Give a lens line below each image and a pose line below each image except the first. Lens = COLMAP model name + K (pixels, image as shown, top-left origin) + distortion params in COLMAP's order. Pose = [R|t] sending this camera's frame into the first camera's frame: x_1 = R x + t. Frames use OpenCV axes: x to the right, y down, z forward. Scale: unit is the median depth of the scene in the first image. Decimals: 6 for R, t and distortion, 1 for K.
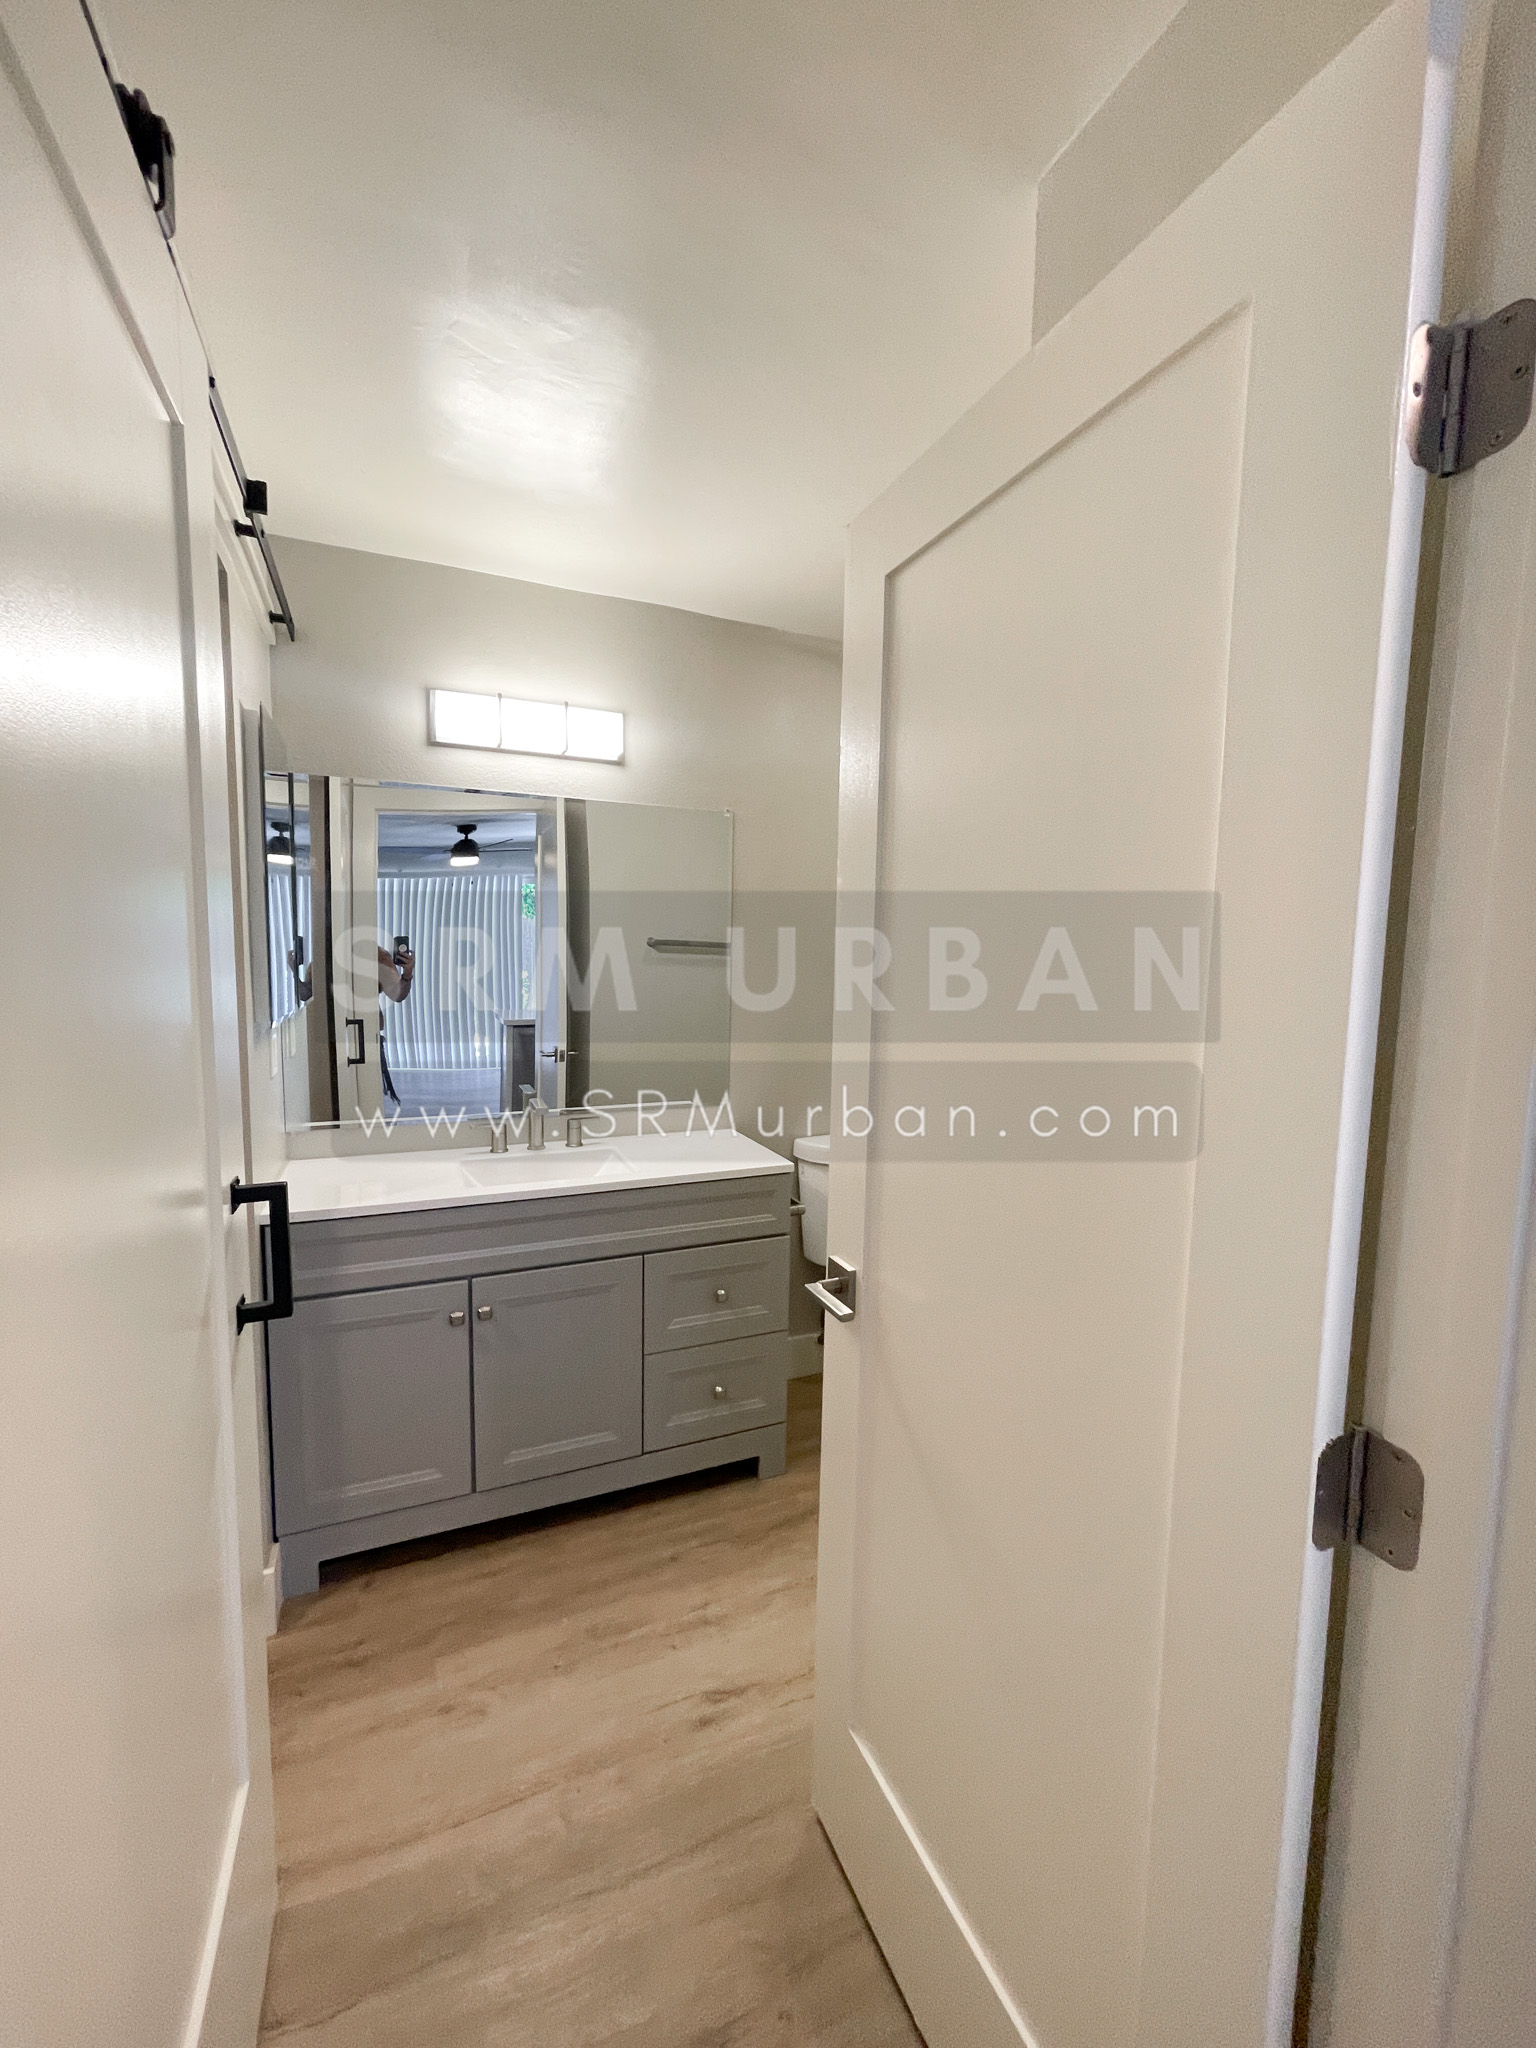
lens RADIAL K [[825.2, 0, 772.0], [0, 825.2, 1013.7], [0, 0, 1]] dist [-0.004237, 0.000630]
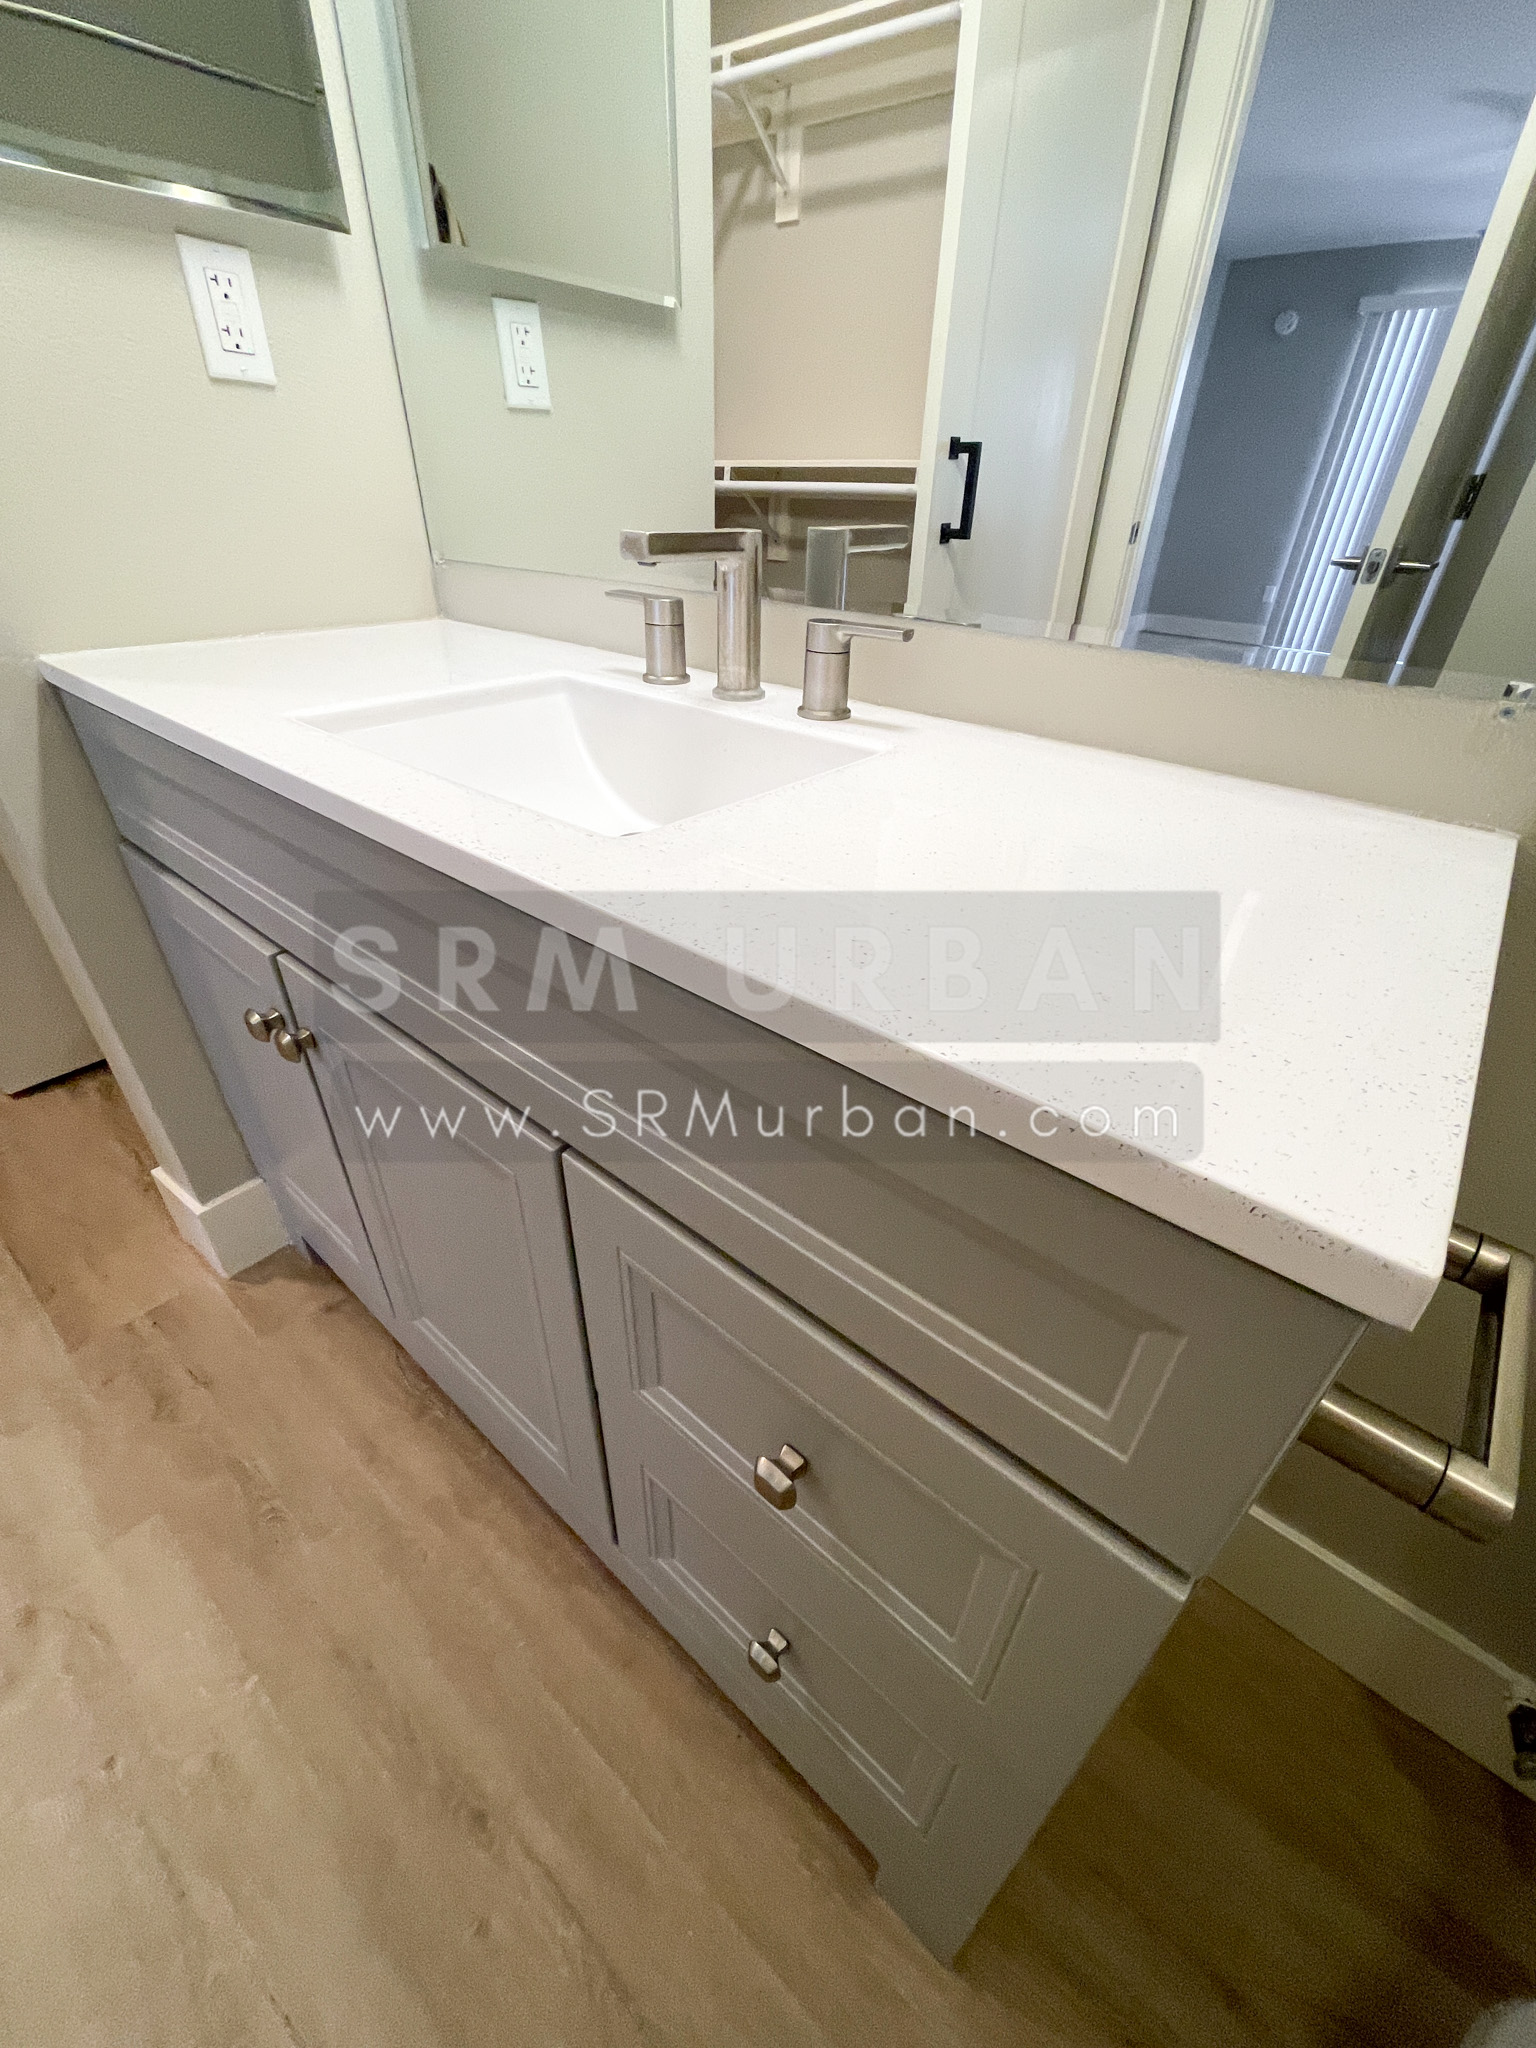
lens RADIAL K [[825.2, 0, 772.1], [0, 825.2, 1030.2], [0, 0, 1]] dist [-0.004237, 0.000630]
pose [[0.445054, 0.485228, -0.752649, 0.056113], [-0.084919, 0.859556, 0.503936, 0.139150], [0.891468, -0.160365, 0.423754, 1.076385]]
